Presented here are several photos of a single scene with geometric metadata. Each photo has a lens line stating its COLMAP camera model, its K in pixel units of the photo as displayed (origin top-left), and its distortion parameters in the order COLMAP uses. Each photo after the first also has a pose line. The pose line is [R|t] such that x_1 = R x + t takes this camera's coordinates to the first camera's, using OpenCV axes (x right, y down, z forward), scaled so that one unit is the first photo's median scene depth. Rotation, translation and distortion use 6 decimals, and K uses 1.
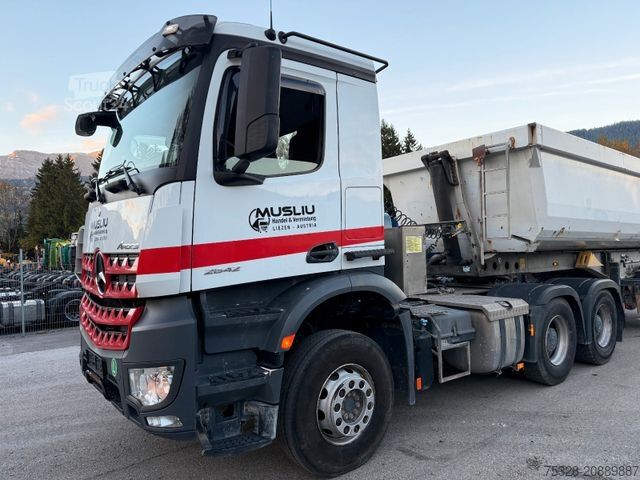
lens RADIAL K [[456.5, 0, 296.8], [0, 456.5, 245.3], [0, 0, 1]] dist [0.064597, -0.098622]
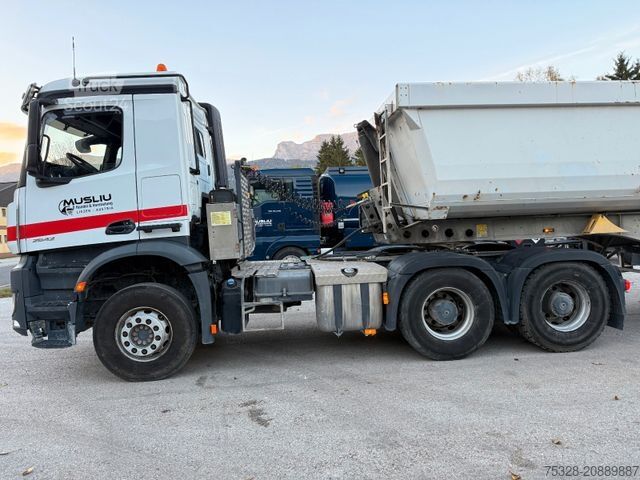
lens RADIAL K [[439.7, 0, 320.0], [0, 439.7, 240.0], [0, 0, 1]] dist [0.005953, -0.001413]
pose [[0.838002, 0.007400, -0.545618, 1.281349], [0.031447, 0.997591, 0.061827, -0.008658], [0.544761, -0.068969, 0.835750, 0.186117]]
